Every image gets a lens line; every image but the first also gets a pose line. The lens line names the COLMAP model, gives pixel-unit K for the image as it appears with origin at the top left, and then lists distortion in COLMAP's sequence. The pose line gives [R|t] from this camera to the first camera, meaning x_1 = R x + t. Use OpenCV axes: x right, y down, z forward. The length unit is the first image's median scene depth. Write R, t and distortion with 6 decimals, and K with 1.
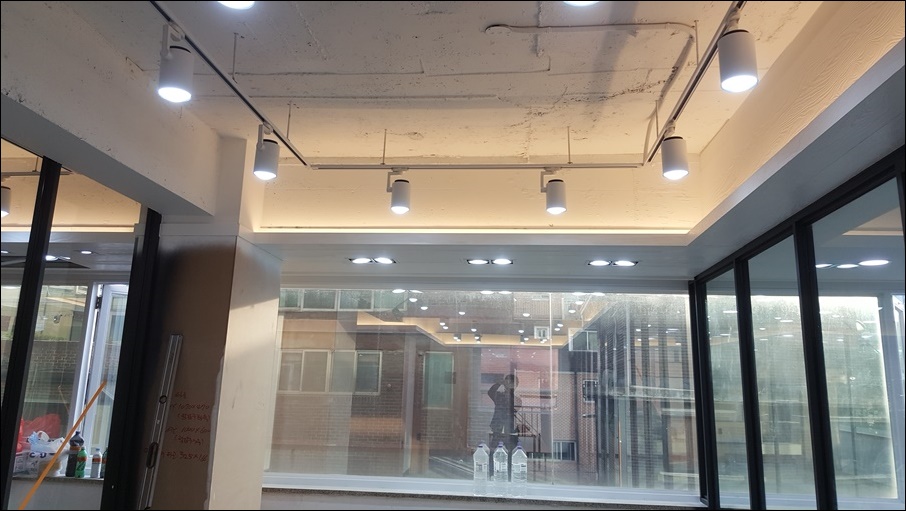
lens RADIAL K [[671.7, 0, 451.6], [0, 671.7, 238.6], [0, 0, 1]] dist [0.116116, -0.188505]
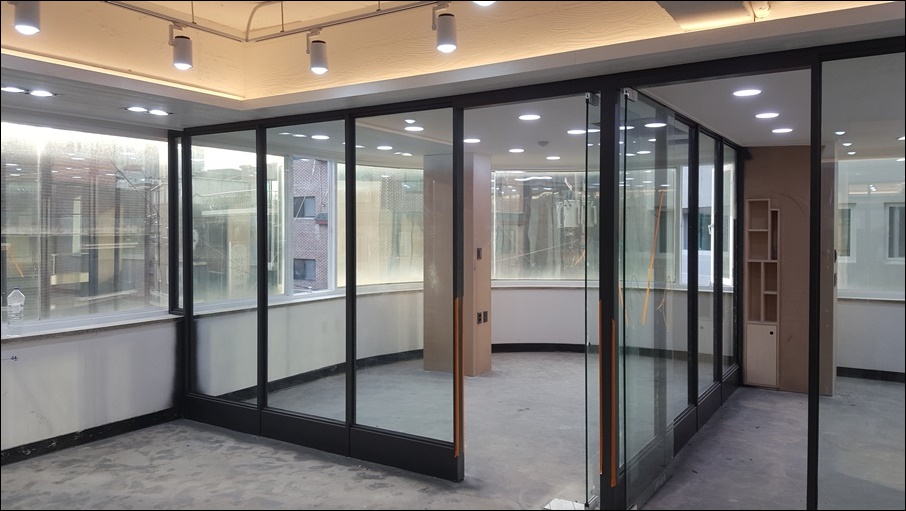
lens RADIAL K [[667.4, 0, 470.4], [0, 667.4, 252.8], [0, 0, 1]] dist [0.113131, -0.183831]
pose [[0.437559, -0.058921, 0.897257, -0.576281], [-0.173479, 0.973573, 0.148532, 0.008341], [-0.882297, -0.220646, 0.415774, 0.060343]]
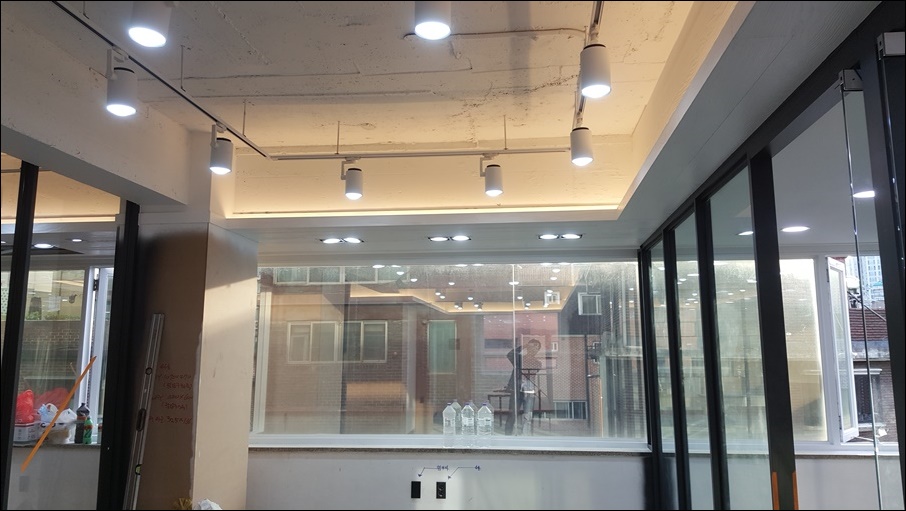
lens RADIAL K [[667.4, 0, 470.4], [0, 667.4, 252.8], [0, 0, 1]] dist [0.113131, -0.183831]
pose [[0.999565, -0.029297, 0.003282, 0.098455], [0.029007, 0.997274, 0.067842, -0.016893], [-0.005261, -0.067717, 0.997691, -0.092493]]
